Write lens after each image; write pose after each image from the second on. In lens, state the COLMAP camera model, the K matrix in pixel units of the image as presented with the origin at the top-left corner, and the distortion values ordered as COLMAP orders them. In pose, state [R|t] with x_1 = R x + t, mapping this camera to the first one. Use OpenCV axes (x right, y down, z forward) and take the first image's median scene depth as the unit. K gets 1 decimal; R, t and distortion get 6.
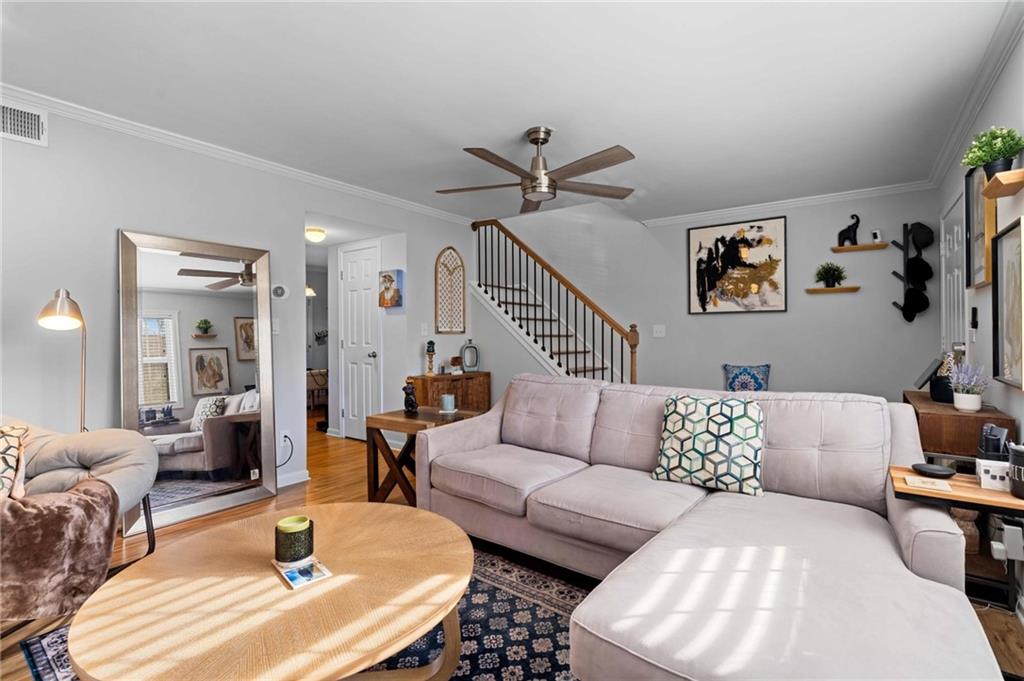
lens RADIAL K [[463.7, 0, 512.9], [0, 463.7, 336.2], [0, 0, 1]] dist [-0.003670, -0.000238]
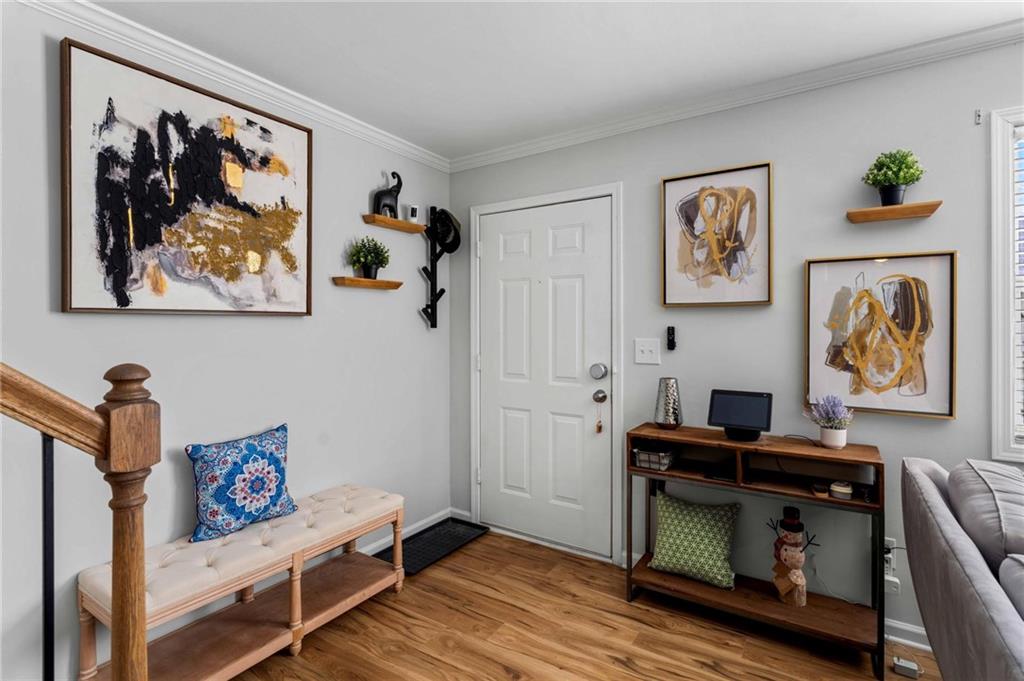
lens RADIAL K [[493.2, 0, 523.6], [0, 493.2, 323.7], [0, 0, 1]] dist [-0.001675, -0.000566]
pose [[-0.088041, 0.001914, 0.996115, 0.021803], [0.006004, 0.999981, -0.001391, -0.040230], [-0.996099, 0.005858, -0.088051, 0.779415]]
